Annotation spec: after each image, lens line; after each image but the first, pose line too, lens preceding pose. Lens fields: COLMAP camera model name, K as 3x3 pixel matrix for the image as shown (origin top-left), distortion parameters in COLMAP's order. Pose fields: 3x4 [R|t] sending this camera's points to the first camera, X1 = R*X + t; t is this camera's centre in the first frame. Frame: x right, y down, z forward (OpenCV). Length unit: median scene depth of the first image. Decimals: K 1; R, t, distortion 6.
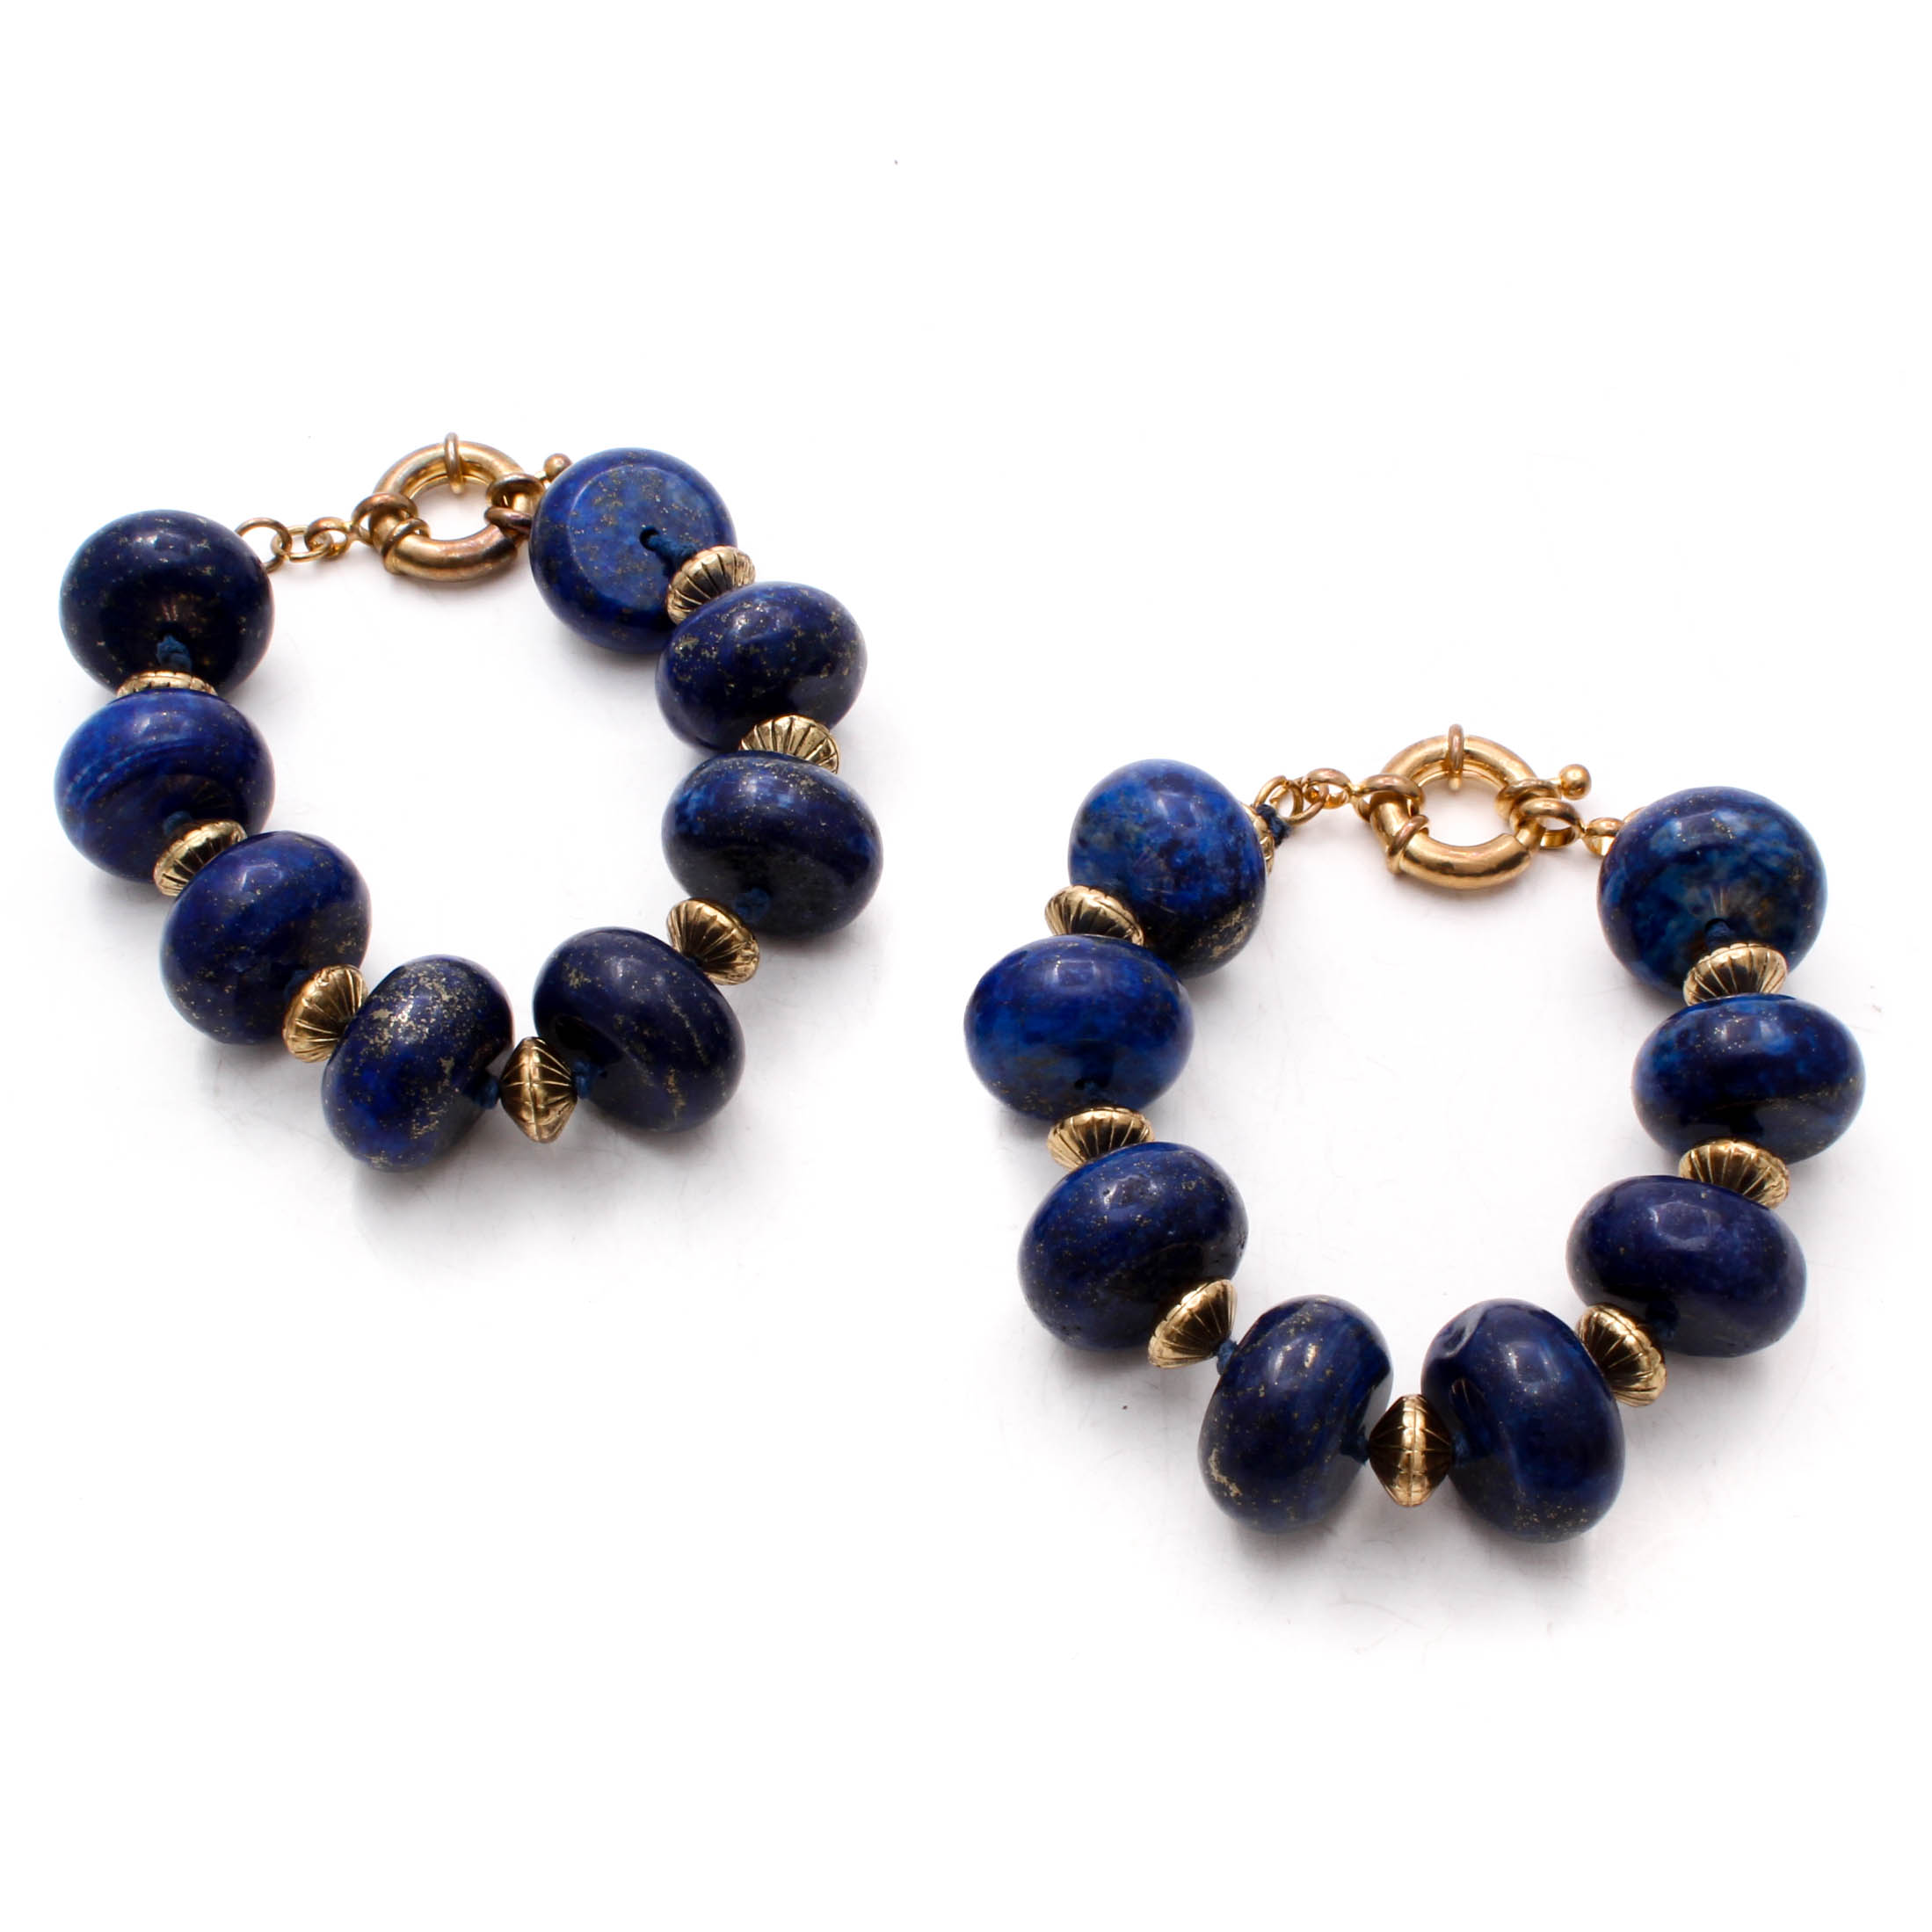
lens RADIAL K [[3880.8, 0, 961.4], [0, 3880.8, 955.3], [0, 0, 1]] dist [-0.048414, 0.000000]
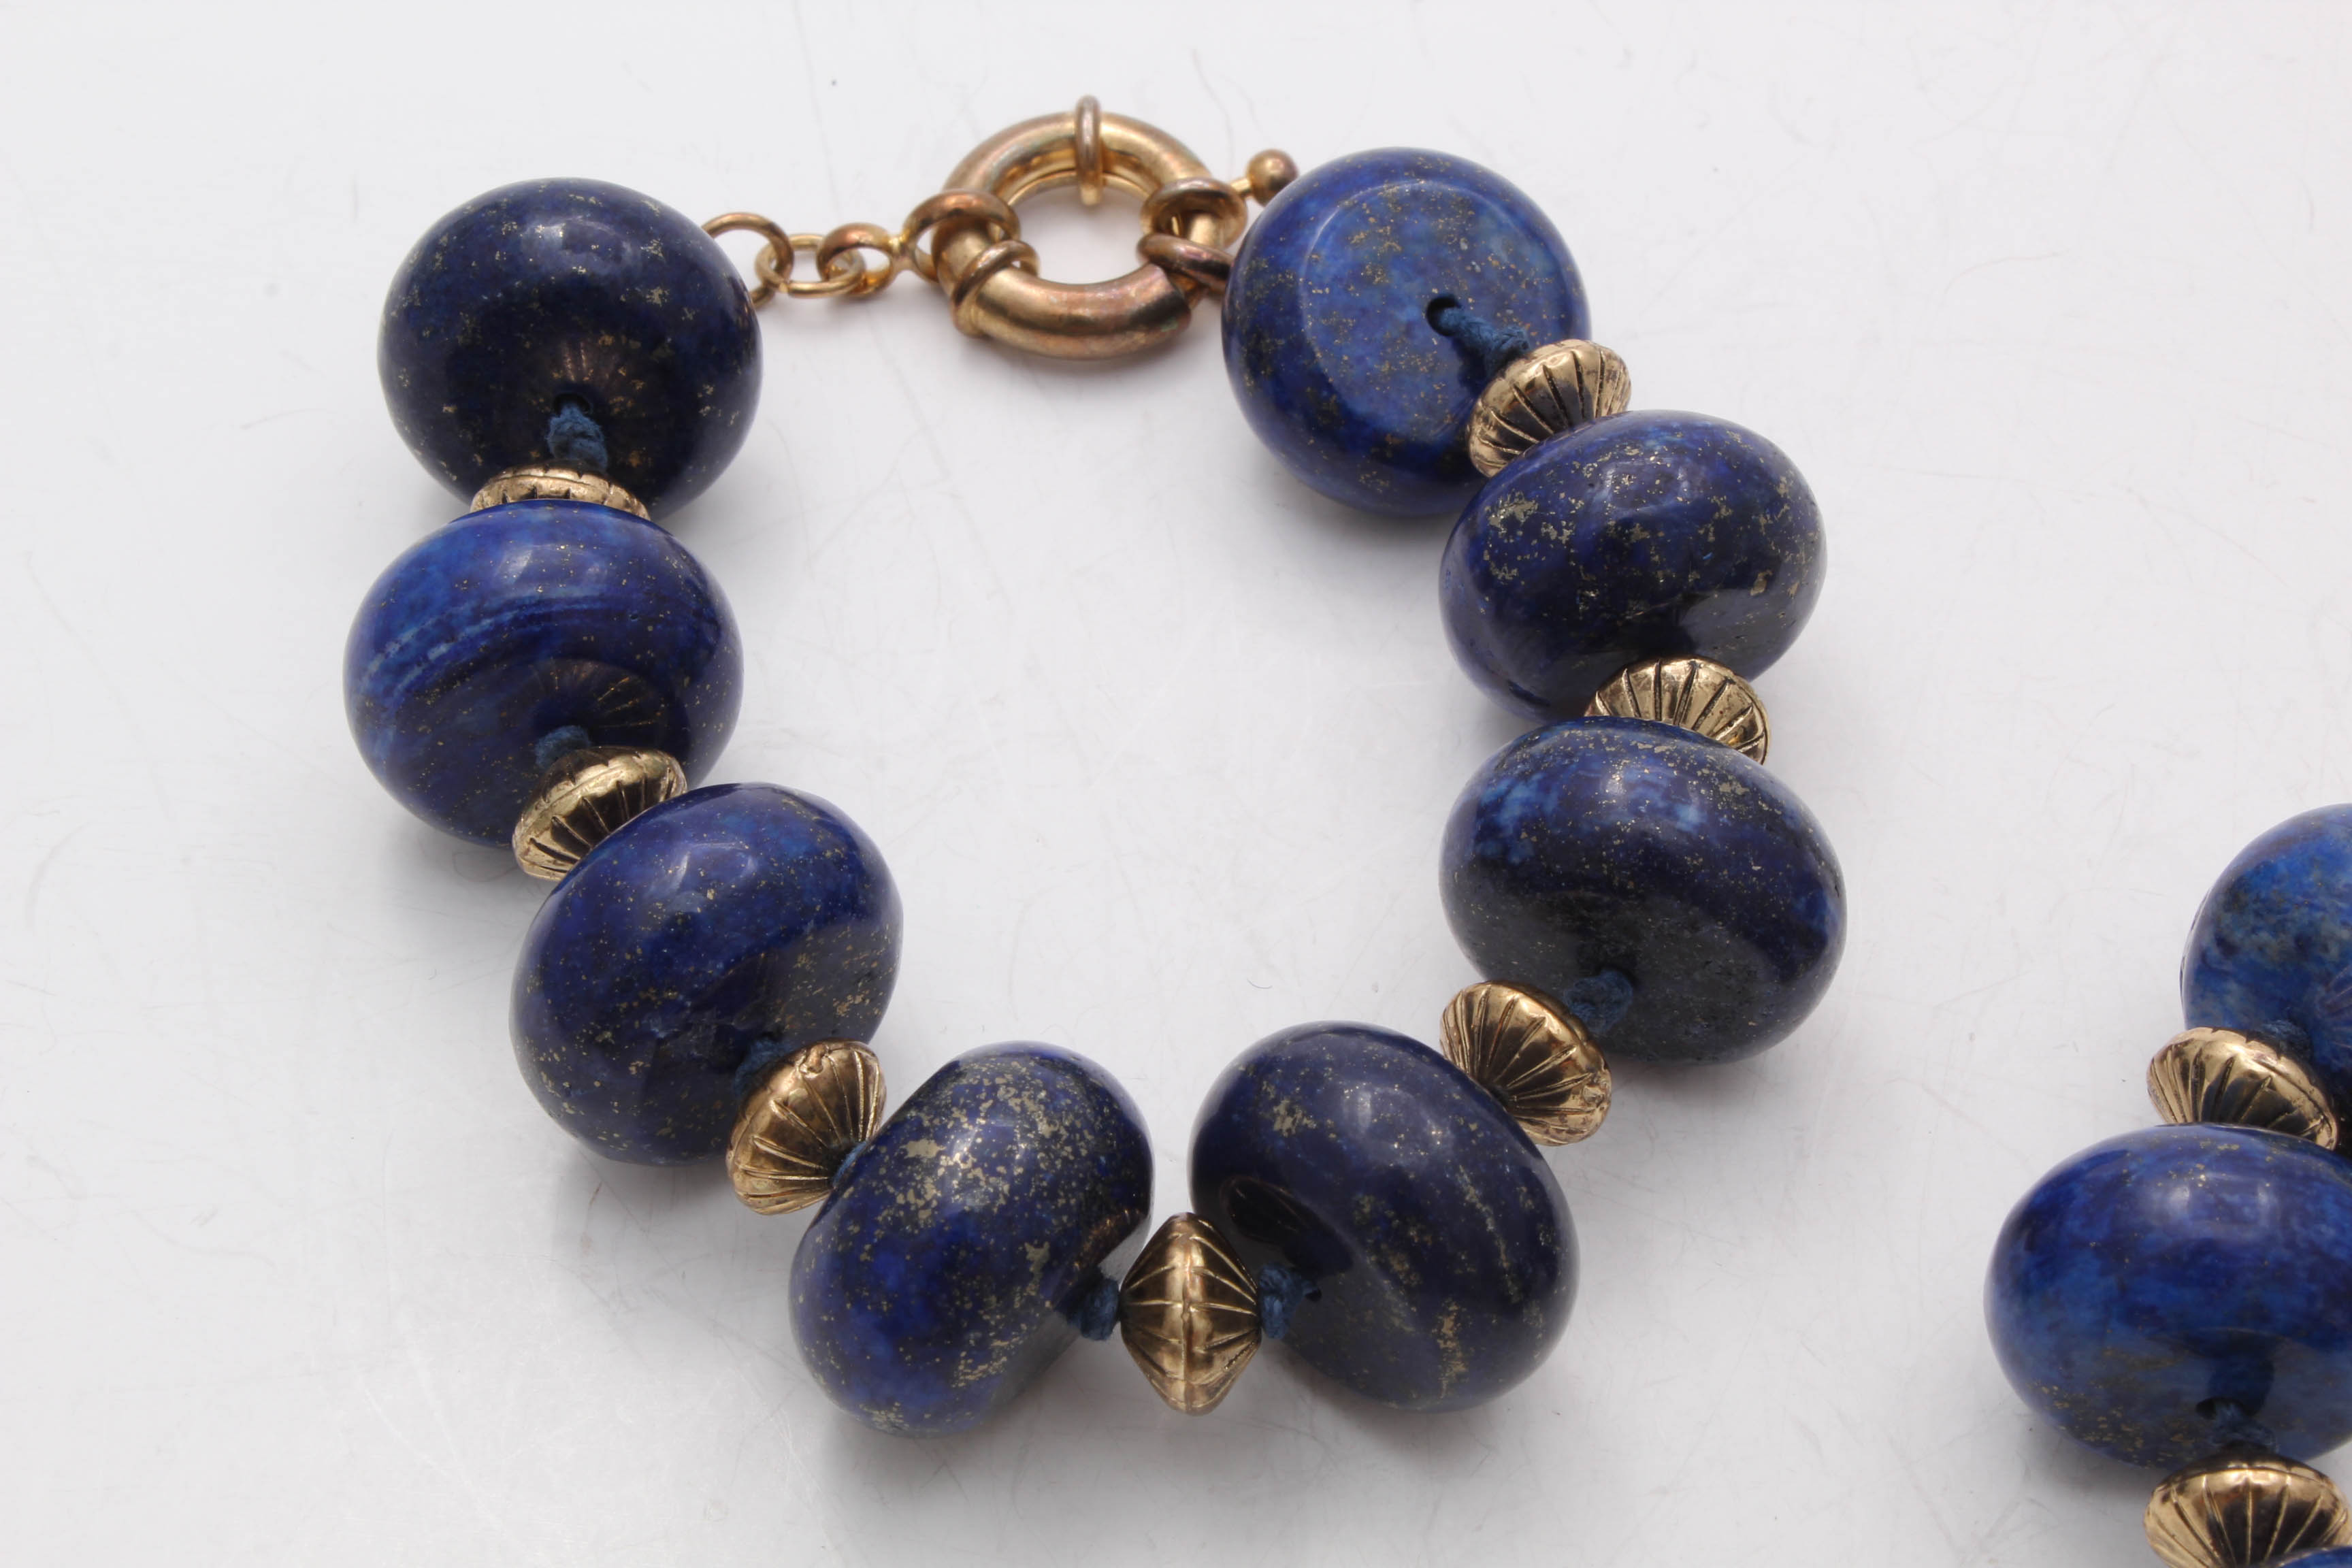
lens RADIAL K [[5119.9, 0, 1166.2], [0, 5119.9, 802.4], [0, 0, 1]] dist [0.065158, 0.000000]
pose [[0.994224, 0.096693, -0.046574, -0.085782], [-0.097690, 0.995023, -0.019630, -0.021179], [0.044444, 0.024067, 0.998722, 0.288716]]
